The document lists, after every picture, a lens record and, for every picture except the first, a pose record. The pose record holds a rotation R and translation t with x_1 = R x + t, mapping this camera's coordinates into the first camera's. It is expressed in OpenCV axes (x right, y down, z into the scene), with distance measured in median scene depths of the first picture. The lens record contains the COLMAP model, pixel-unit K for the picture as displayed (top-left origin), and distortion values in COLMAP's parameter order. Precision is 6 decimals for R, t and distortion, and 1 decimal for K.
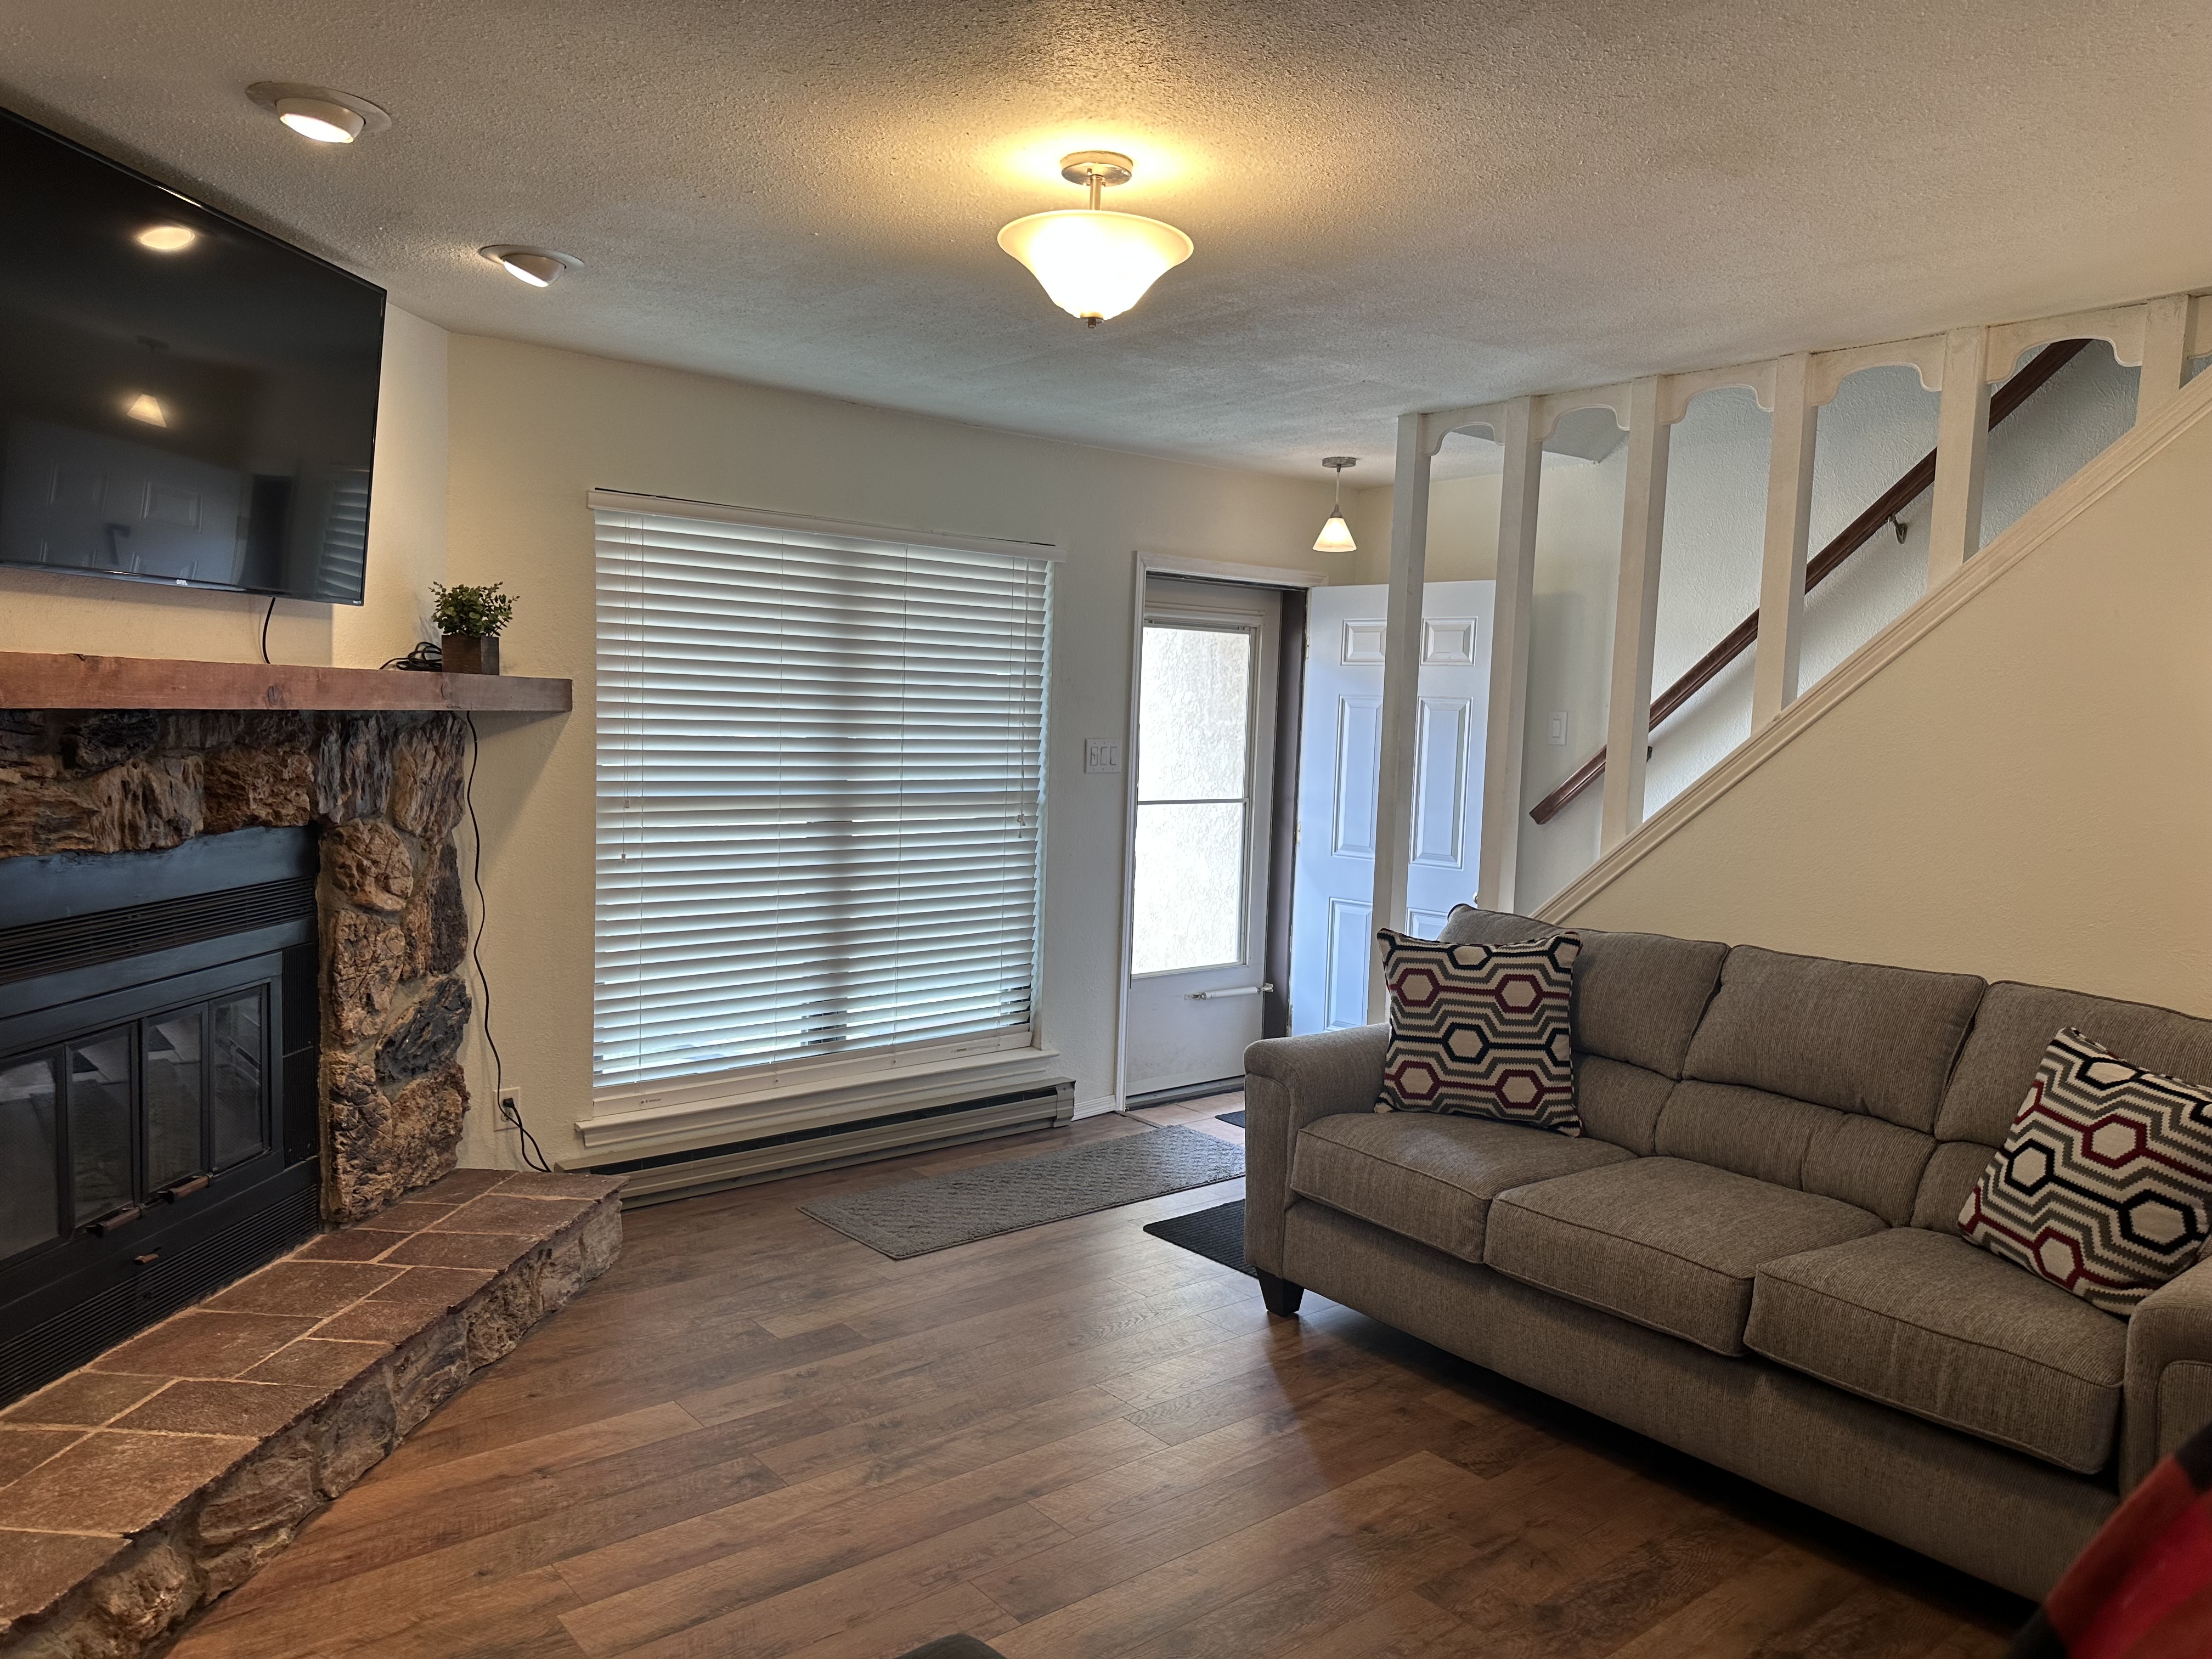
lens RADIAL K [[1569.4, 0, 1111.0], [0, 1569.4, 811.9], [0, 0, 1]] dist [0.123861, -0.182935]
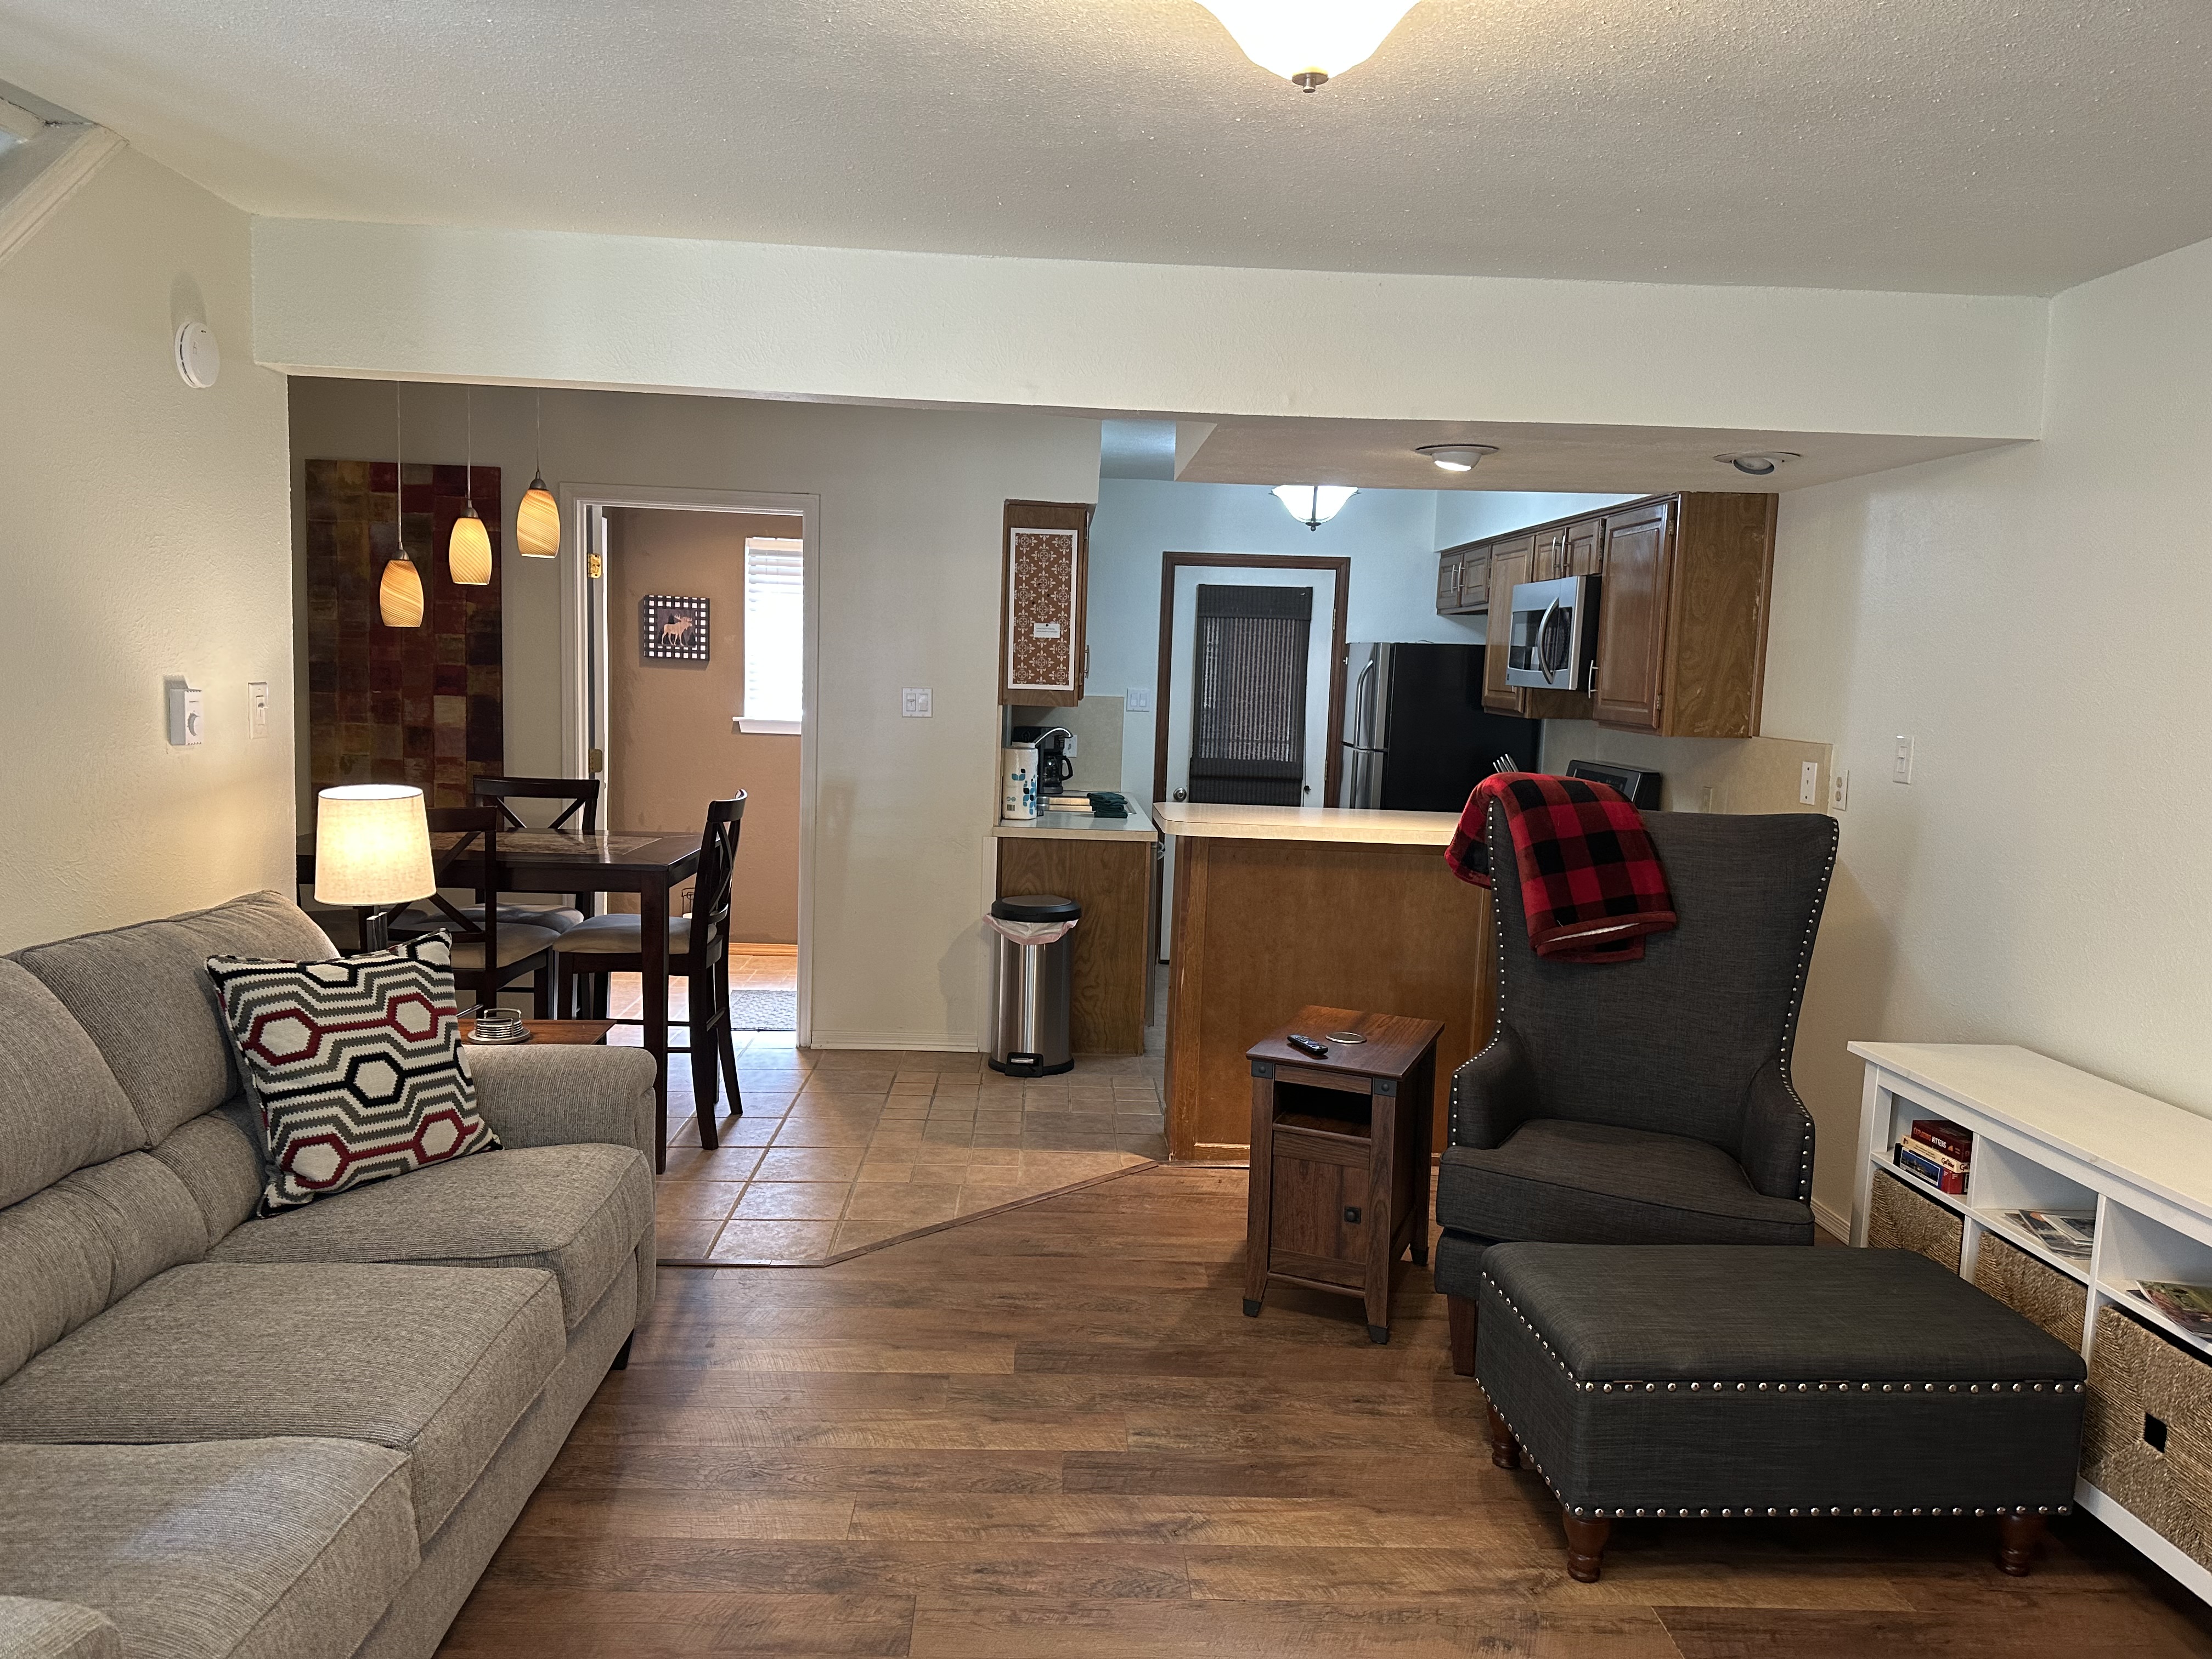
lens RADIAL K [[1533.3, 0, 1106.0], [0, 1533.3, 829.5], [0, 0, 1]] dist [0.116795, -0.171628]
pose [[-0.790164, -0.128963, 0.599174, -0.256834], [-0.021728, 0.982892, 0.182898, -0.086443], [-0.612510, 0.131500, -0.779448, 1.102750]]
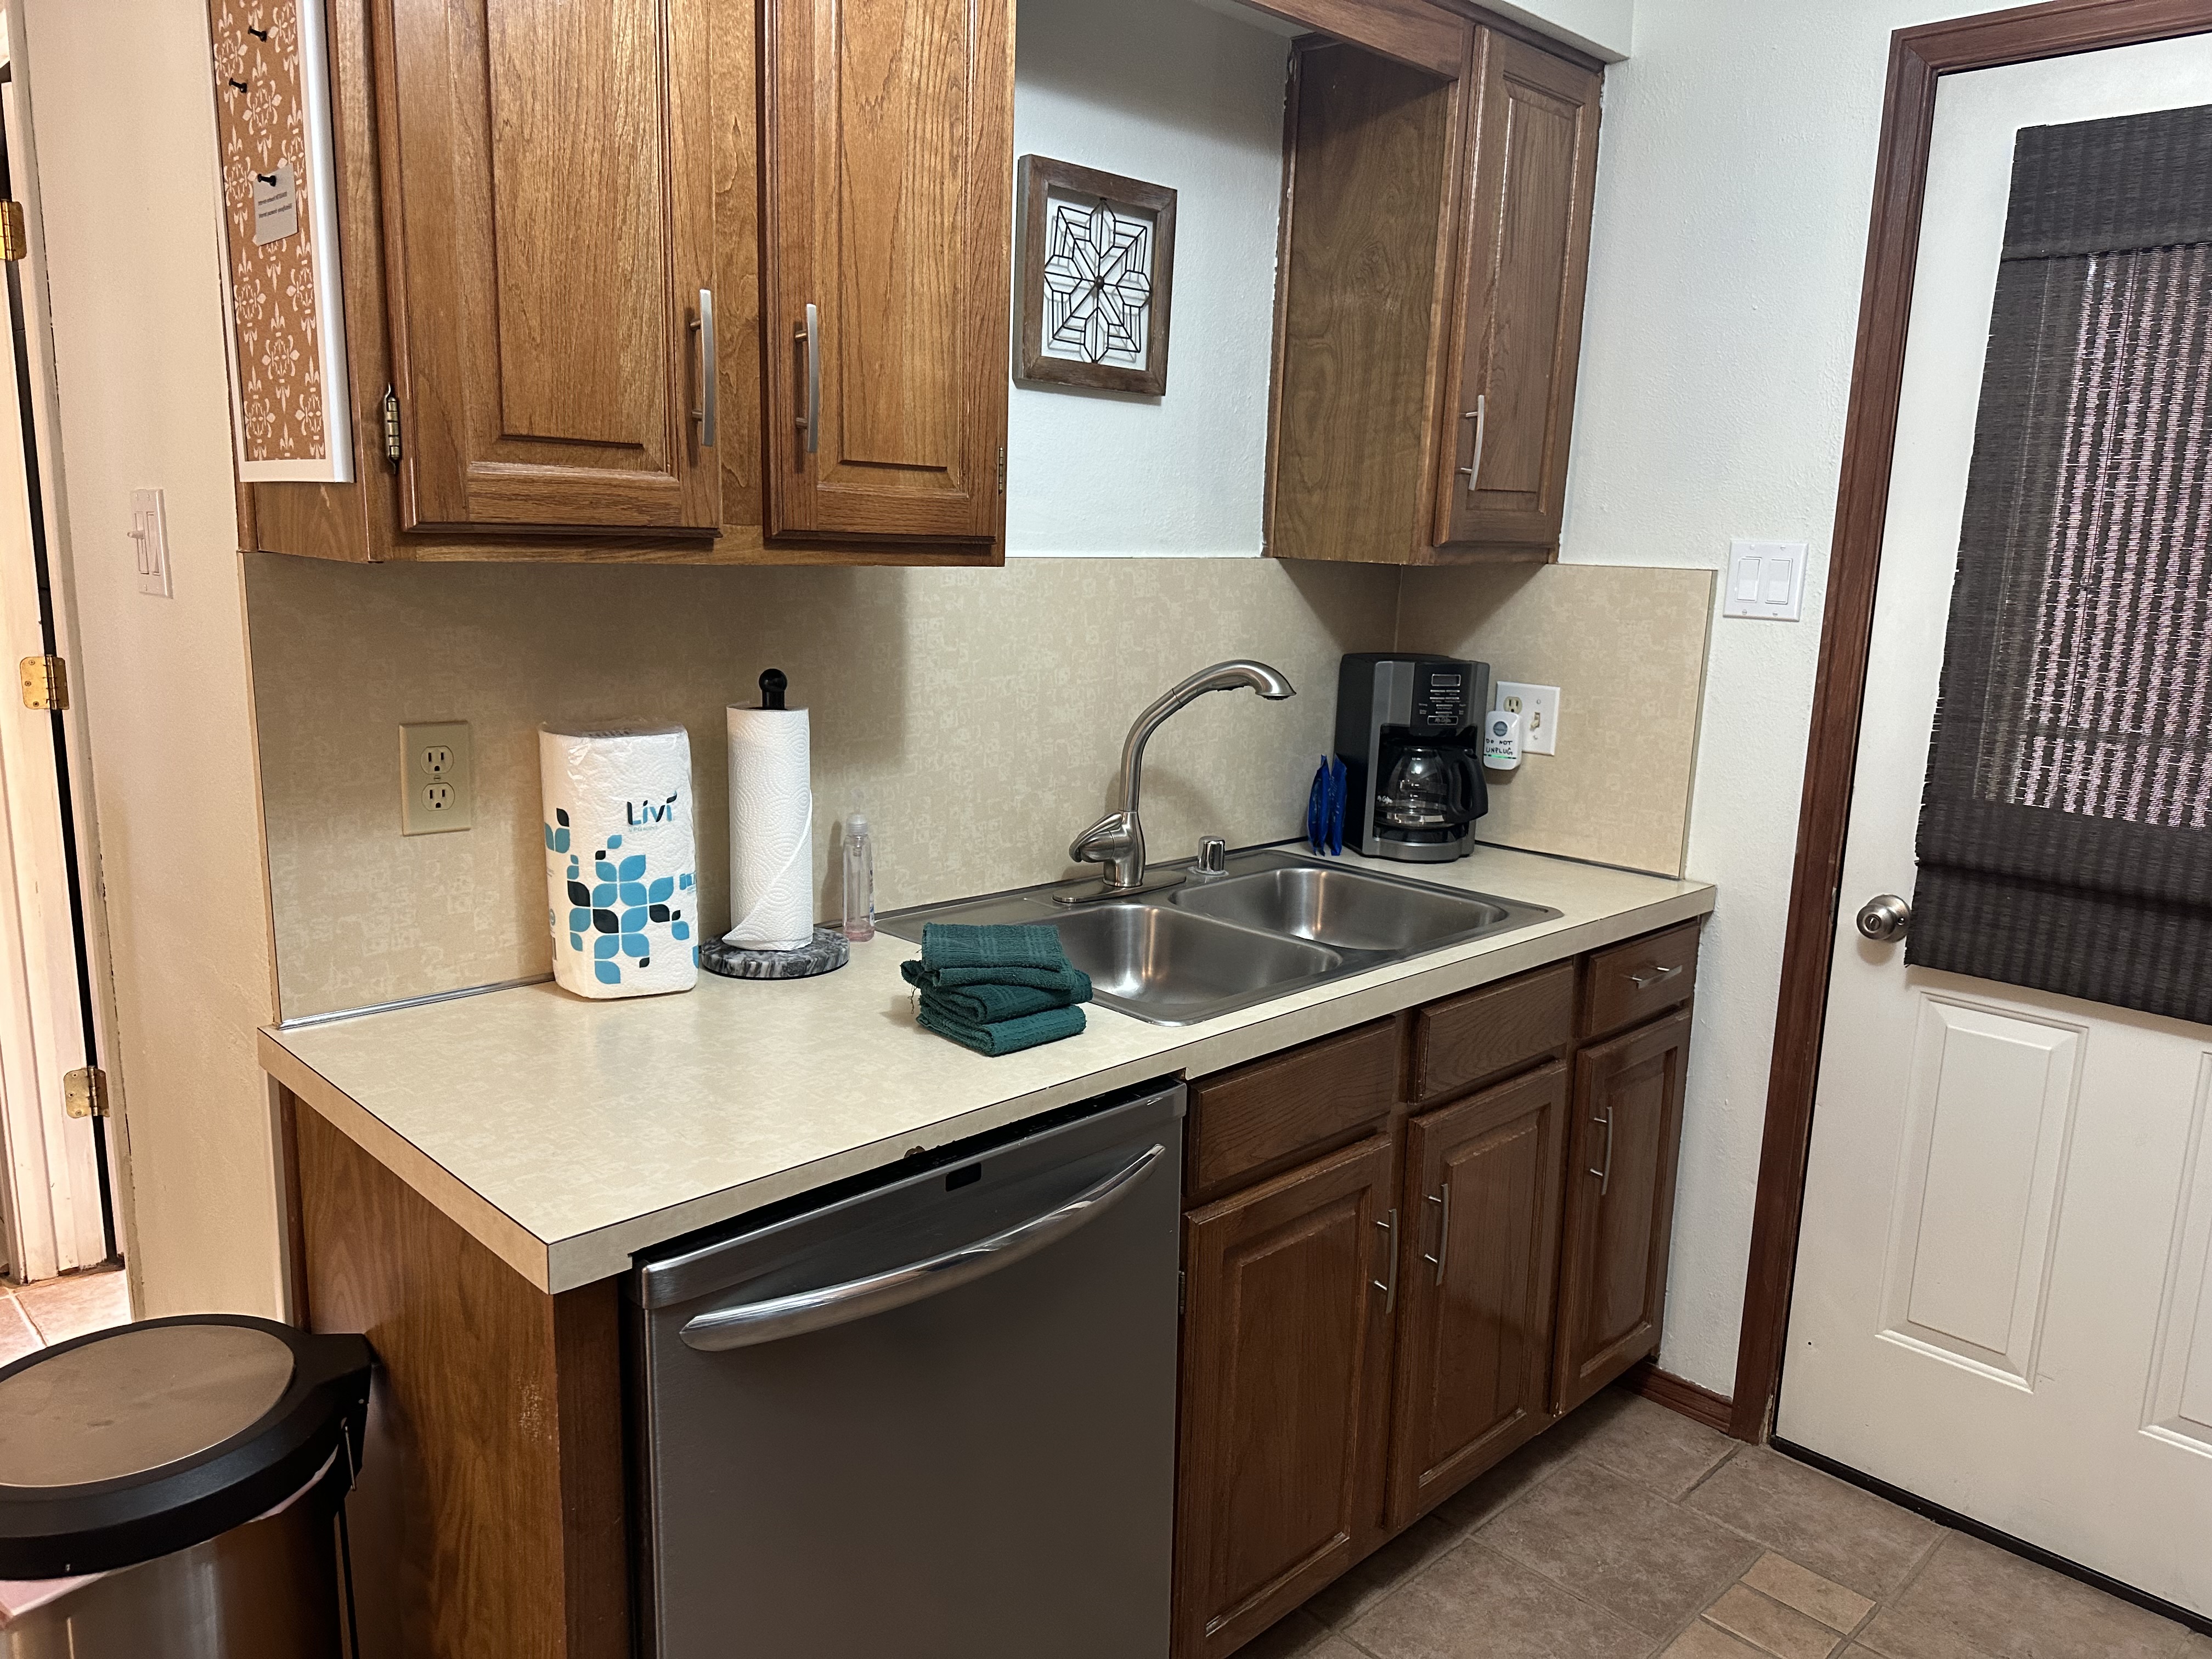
lens RADIAL K [[1543.1, 0, 1116.6], [0, 1543.1, 834.5], [0, 0, 1]] dist [0.065800, -0.093565]
pose [[-0.080457, -0.233329, 0.969064, 0.348920], [0.035441, 0.970931, 0.236721, 0.056528], [-0.996128, 0.053391, -0.069848, -0.211908]]
